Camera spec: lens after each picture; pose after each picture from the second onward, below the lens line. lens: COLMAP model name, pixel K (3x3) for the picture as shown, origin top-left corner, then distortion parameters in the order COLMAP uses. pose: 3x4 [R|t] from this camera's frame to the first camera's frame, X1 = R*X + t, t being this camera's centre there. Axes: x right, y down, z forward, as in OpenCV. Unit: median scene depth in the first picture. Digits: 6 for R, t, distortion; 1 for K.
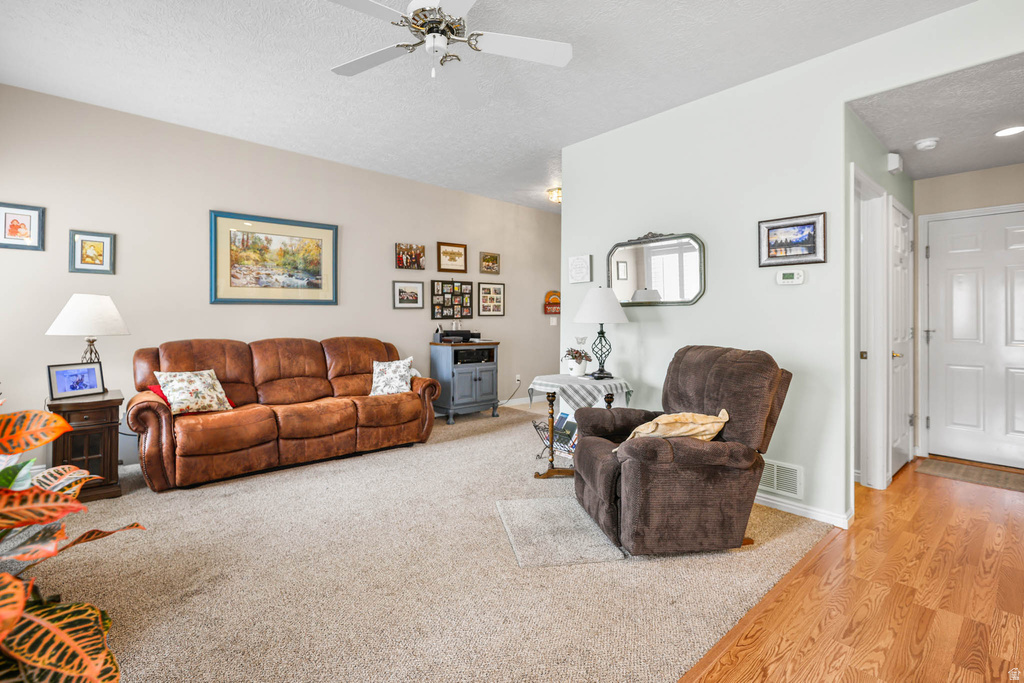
lens RADIAL K [[472.2, 0, 509.4], [0, 472.2, 316.2], [0, 0, 1]] dist [-0.001295, -0.000722]
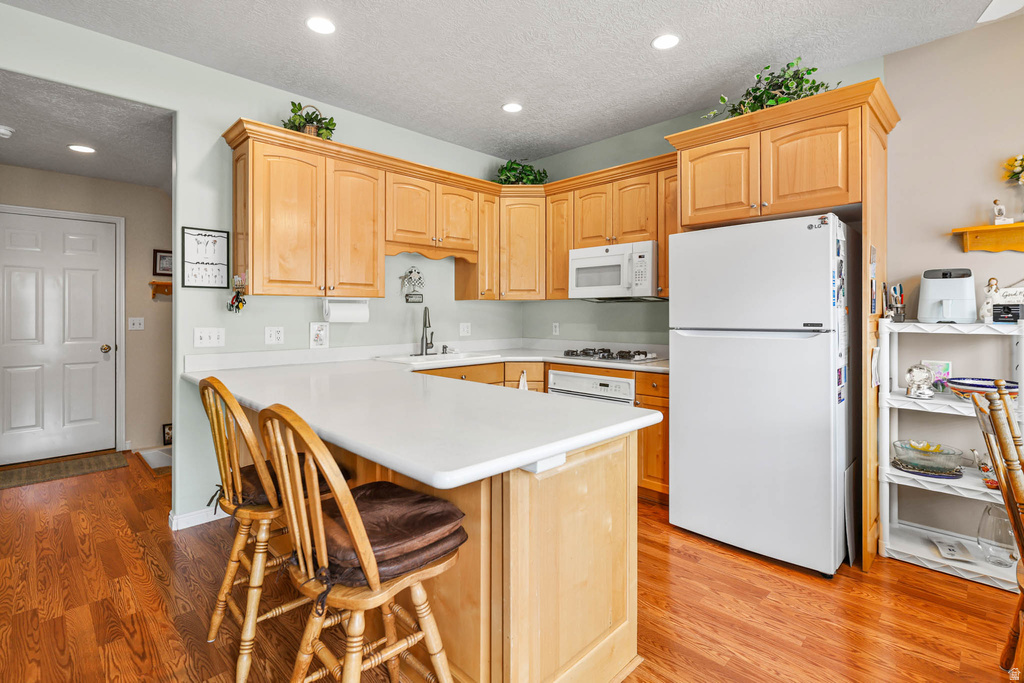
lens RADIAL K [[482.7, 0, 522.2], [0, 482.7, 312.0], [0, 0, 1]] dist [-0.001886, -0.000952]
pose [[-0.064593, -0.007849, 0.997881, -0.107689], [-0.007700, 0.999943, 0.007367, -0.026535], [-0.997882, -0.007208, -0.064650, 0.043748]]
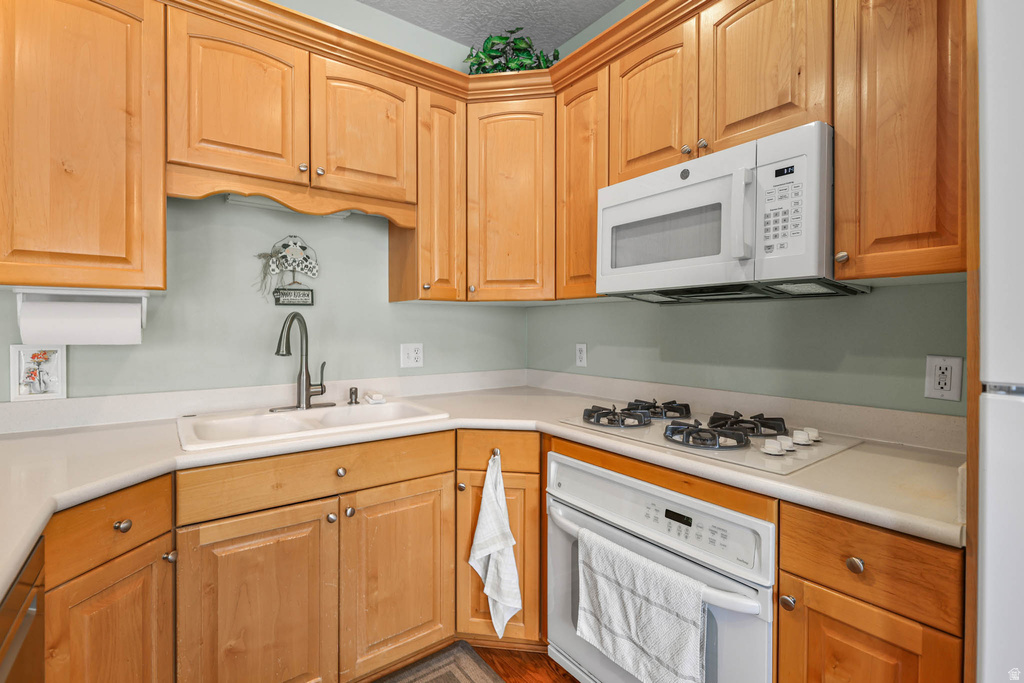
lens RADIAL K [[470.0, 0, 512.3], [0, 470.0, 330.4], [0, 0, 1]] dist [0.000238, -0.000182]
pose [[0.087873, -0.015560, 0.996010, 0.484876], [-0.006807, 0.999845, 0.016220, -0.018790], [-0.996108, -0.008205, 0.087753, -0.089252]]
